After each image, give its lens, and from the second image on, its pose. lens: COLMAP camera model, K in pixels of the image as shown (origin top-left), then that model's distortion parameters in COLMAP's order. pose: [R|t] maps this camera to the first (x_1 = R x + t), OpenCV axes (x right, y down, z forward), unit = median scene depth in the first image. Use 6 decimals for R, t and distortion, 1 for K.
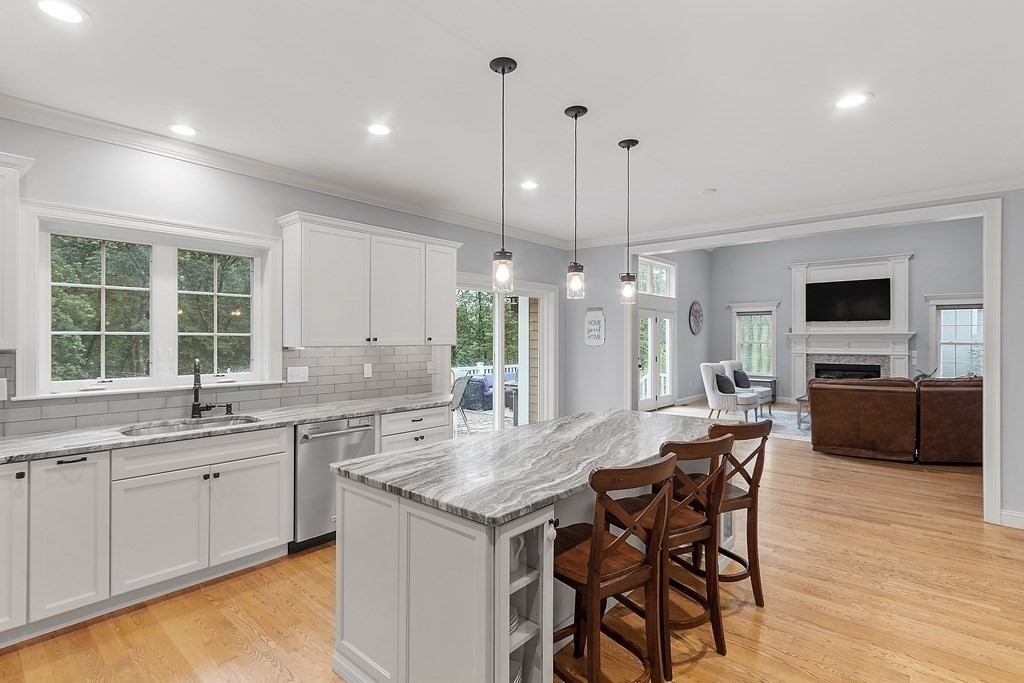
lens RADIAL K [[501.9, 0, 496.4], [0, 501.9, 339.5], [0, 0, 1]] dist [0.002108, -0.000275]
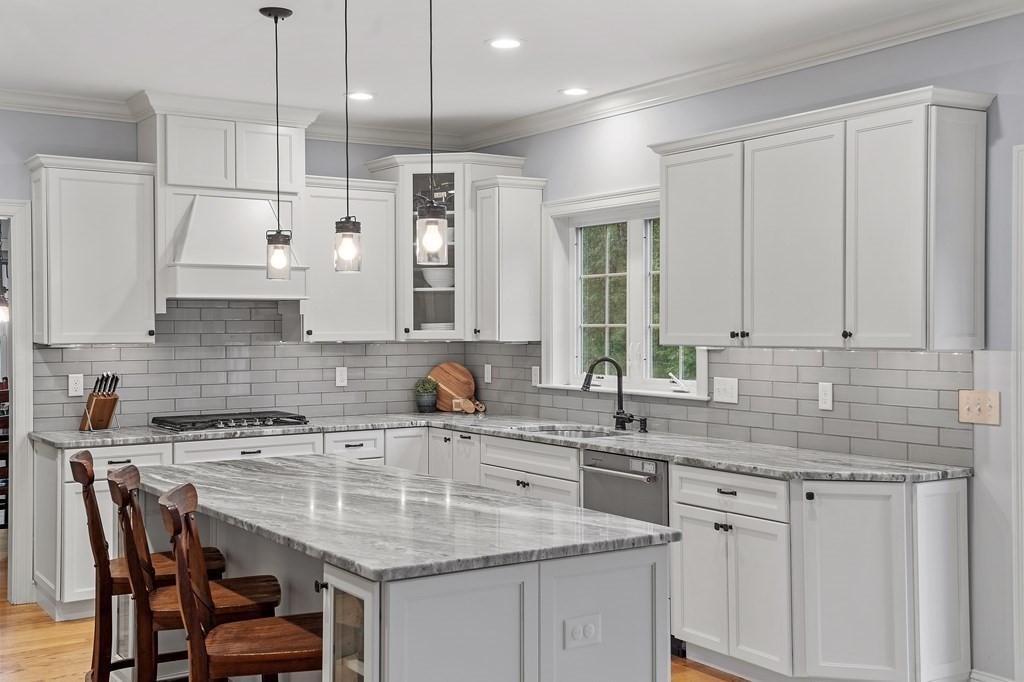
lens RADIAL K [[1182.1, 0, 512.0], [0, 1182.1, 341.0], [0, 0, 1]] dist [0.110433, -0.012562]
pose [[-0.259030, 0.013634, -0.965773, 0.455646], [0.001236, 0.999904, 0.013785, -0.004804], [0.965868, 0.002377, -0.259022, 0.466637]]
